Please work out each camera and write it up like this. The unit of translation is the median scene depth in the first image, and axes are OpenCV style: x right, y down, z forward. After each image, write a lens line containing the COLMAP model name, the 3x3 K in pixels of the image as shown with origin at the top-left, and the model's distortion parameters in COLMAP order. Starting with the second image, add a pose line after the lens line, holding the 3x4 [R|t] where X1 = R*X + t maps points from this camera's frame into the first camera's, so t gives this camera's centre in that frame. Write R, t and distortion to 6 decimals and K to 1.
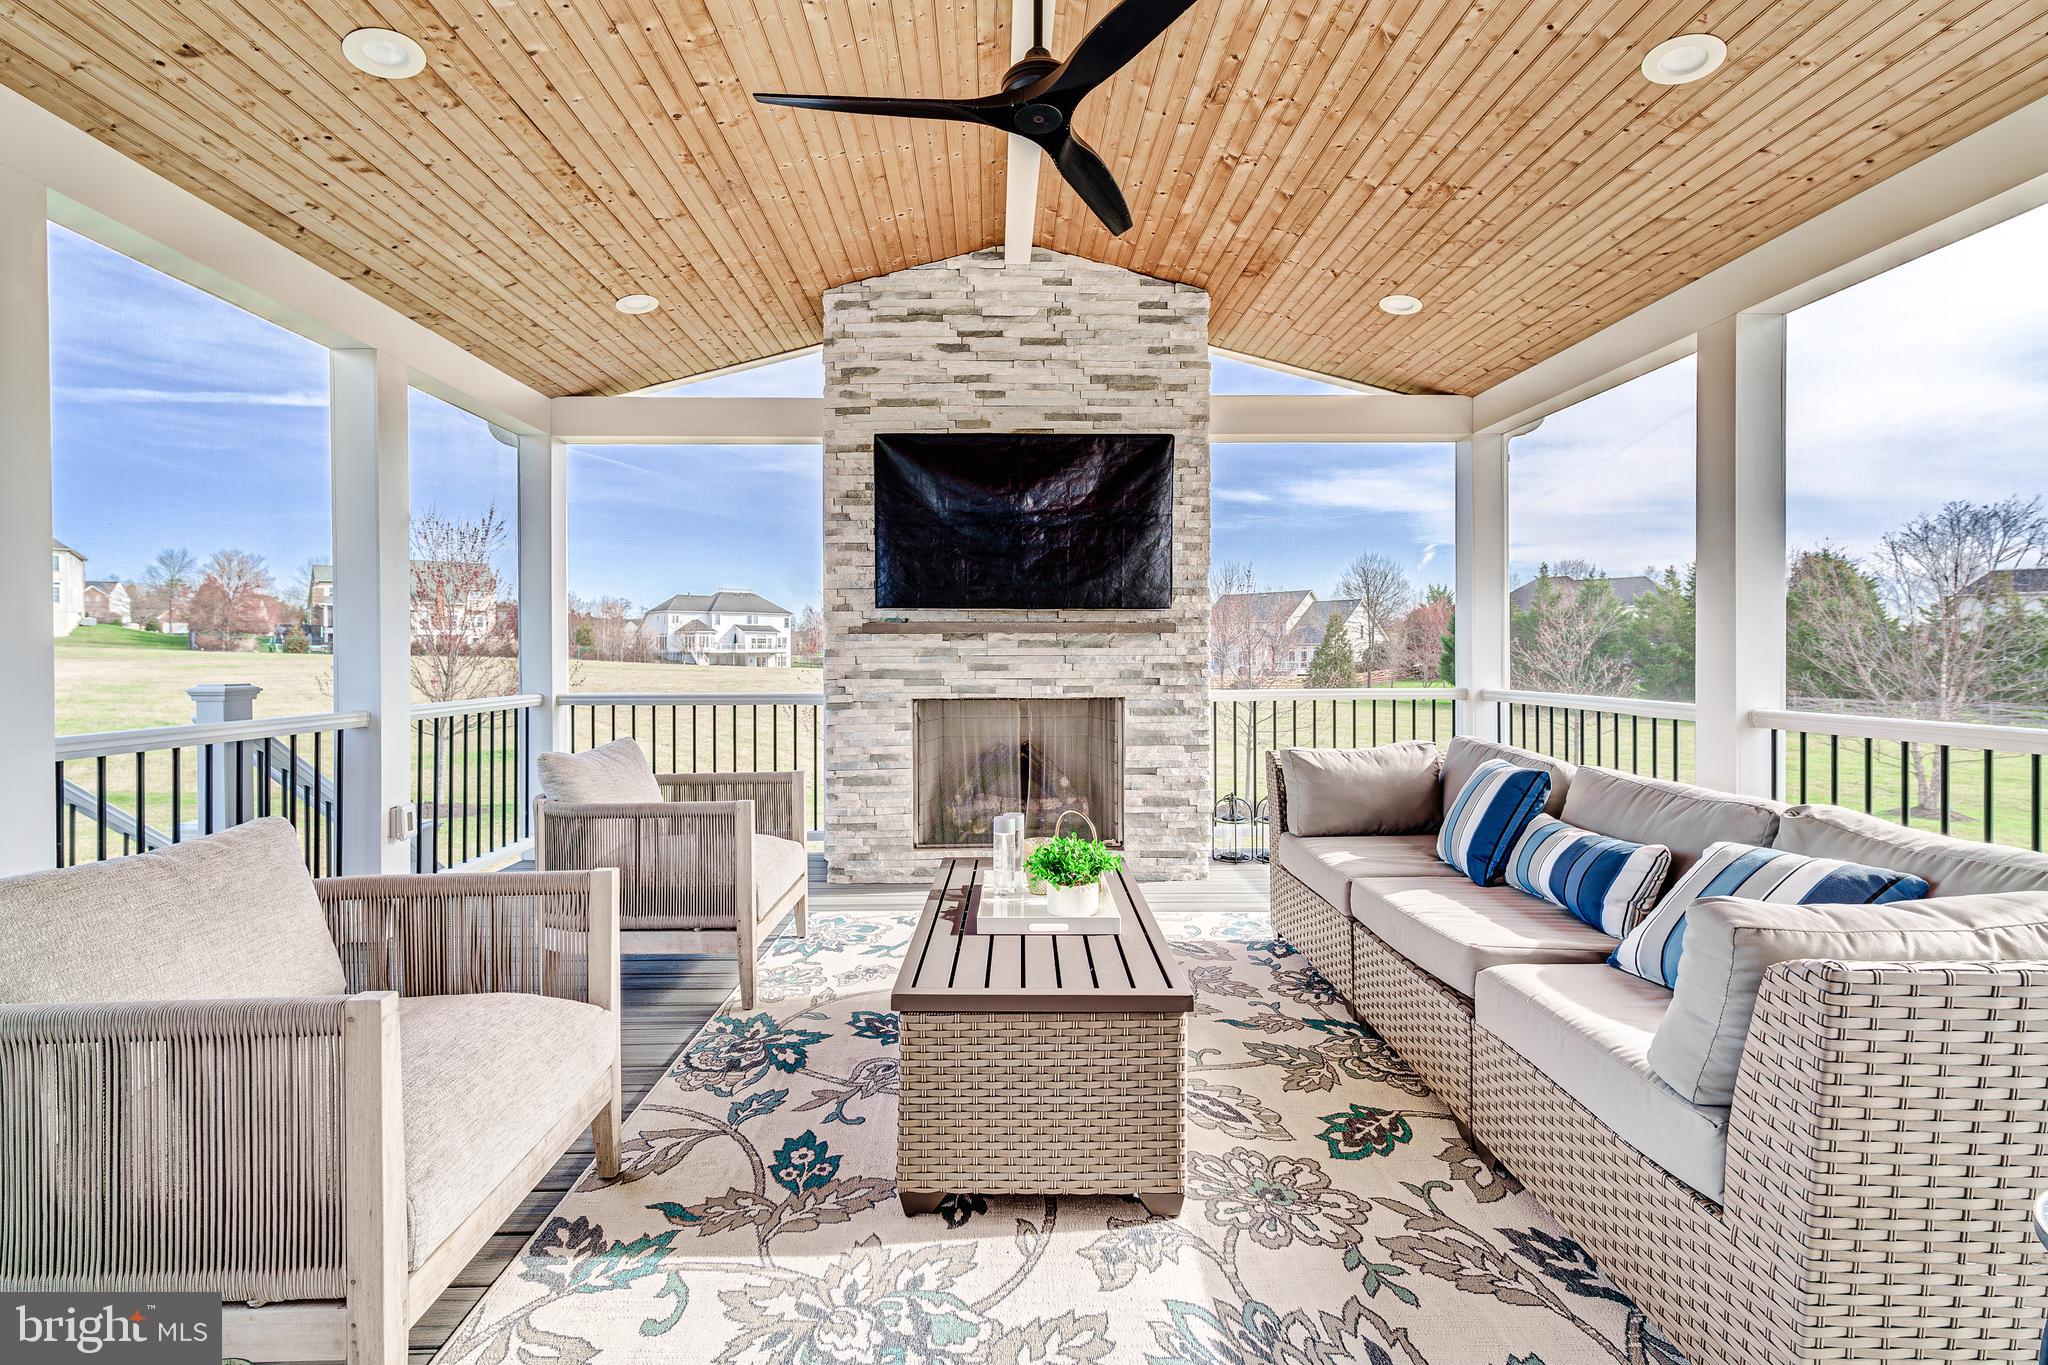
lens RADIAL K [[897.9, 0, 1013.5], [0, 897.9, 654.9], [0, 0, 1]] dist [0.002367, 0.000061]
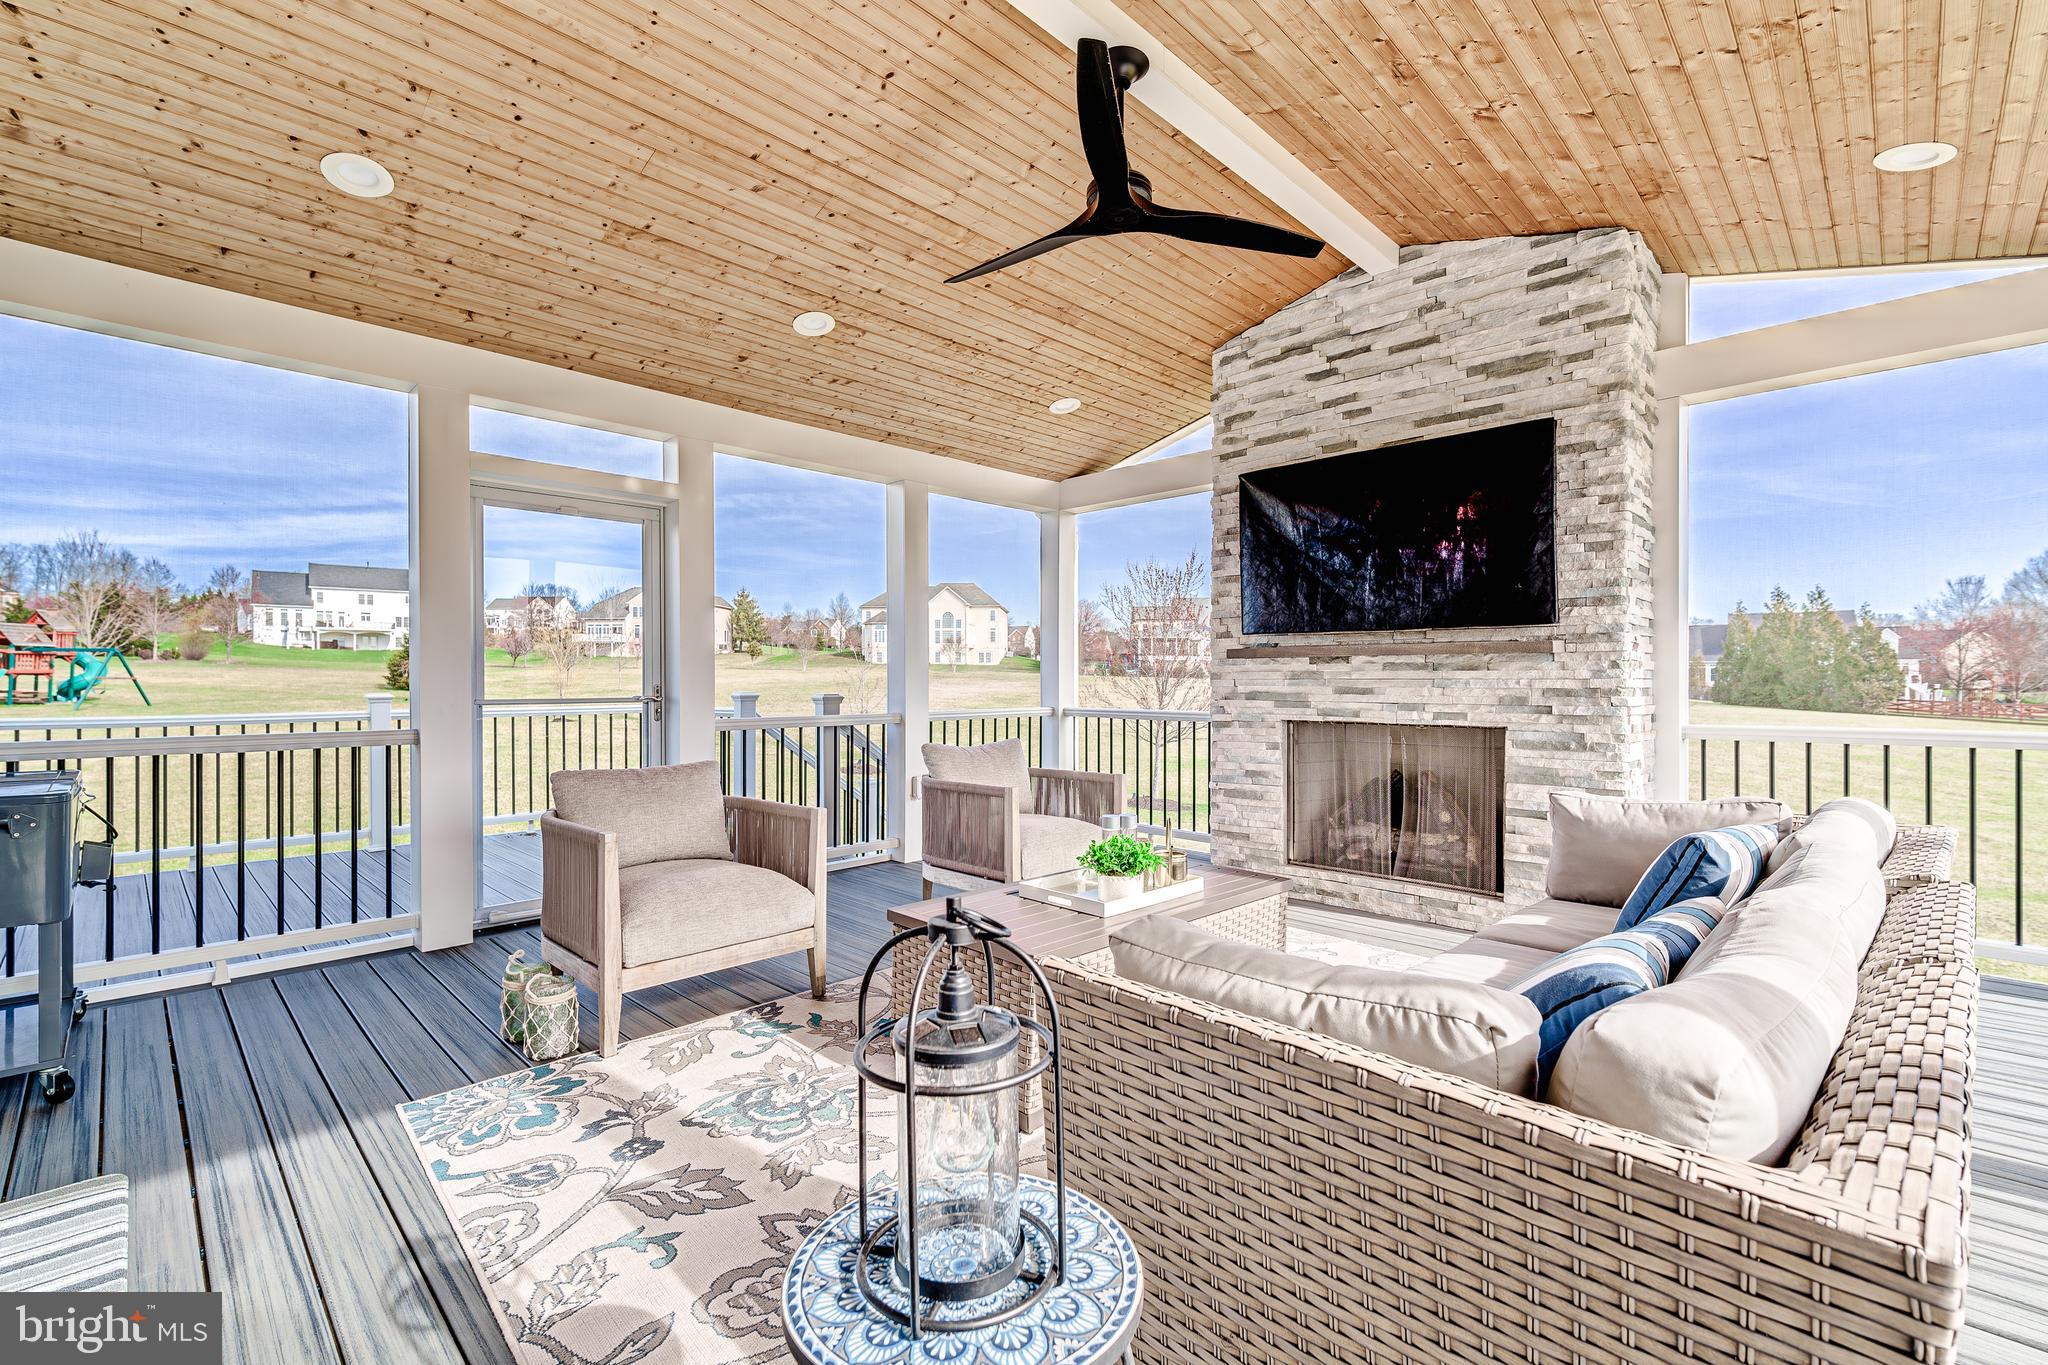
lens RADIAL K [[897.9, 0, 1025.5], [0, 897.9, 674.4], [0, 0, 1]] dist [0.002367, 0.000061]
pose [[0.698032, -0.000605, -0.716067, 0.425923], [-0.002478, 0.999992, -0.003260, 0.000016], [0.716063, 0.004050, 0.698024, 0.055028]]
